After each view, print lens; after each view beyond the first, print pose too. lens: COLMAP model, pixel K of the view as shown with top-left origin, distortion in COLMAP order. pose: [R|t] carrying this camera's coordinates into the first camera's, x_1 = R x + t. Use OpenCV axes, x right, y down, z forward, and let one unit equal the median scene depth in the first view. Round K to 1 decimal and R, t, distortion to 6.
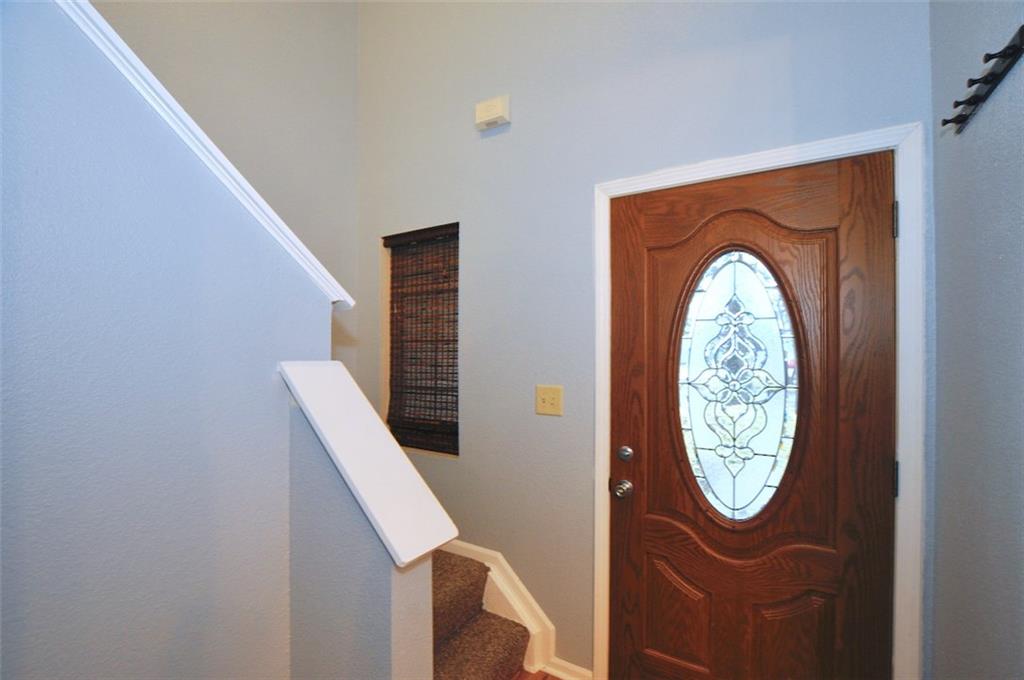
lens RADIAL K [[450.4, 0, 511.3], [0, 450.4, 342.7], [0, 0, 1]] dist [-0.035294, 0.006800]
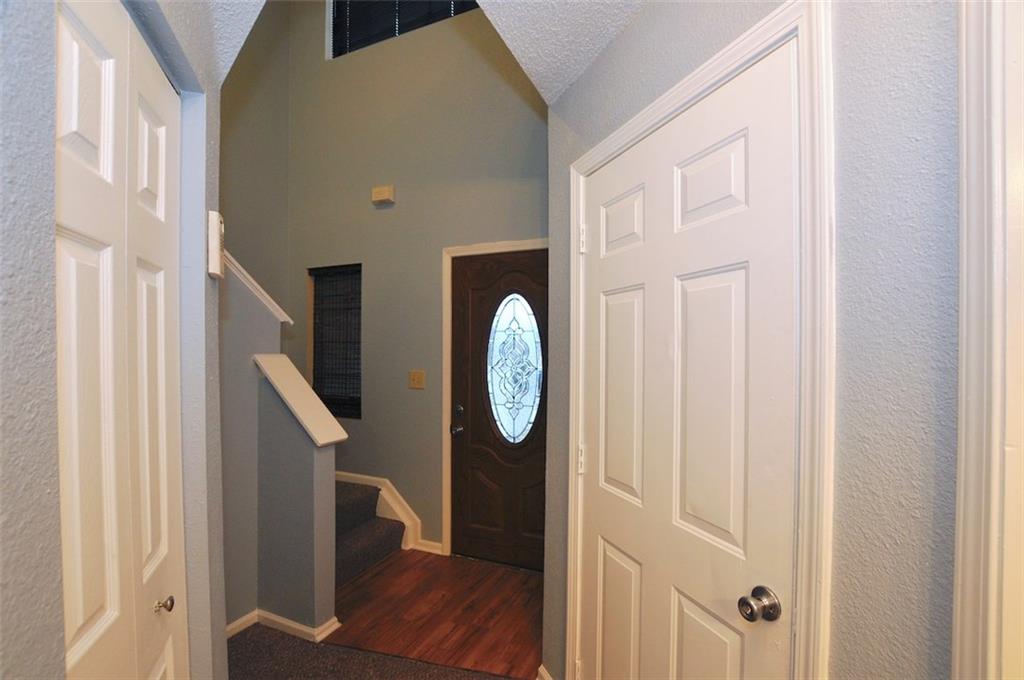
lens RADIAL K [[450.4, 0, 512.1], [0, 450.4, 346.6], [0, 0, 1]] dist [-0.035294, 0.006800]
pose [[0.987875, 0.002497, 0.155232, 0.171322], [-0.004074, 0.999943, 0.009841, -0.007488], [-0.155199, -0.010354, 0.987829, -0.643822]]
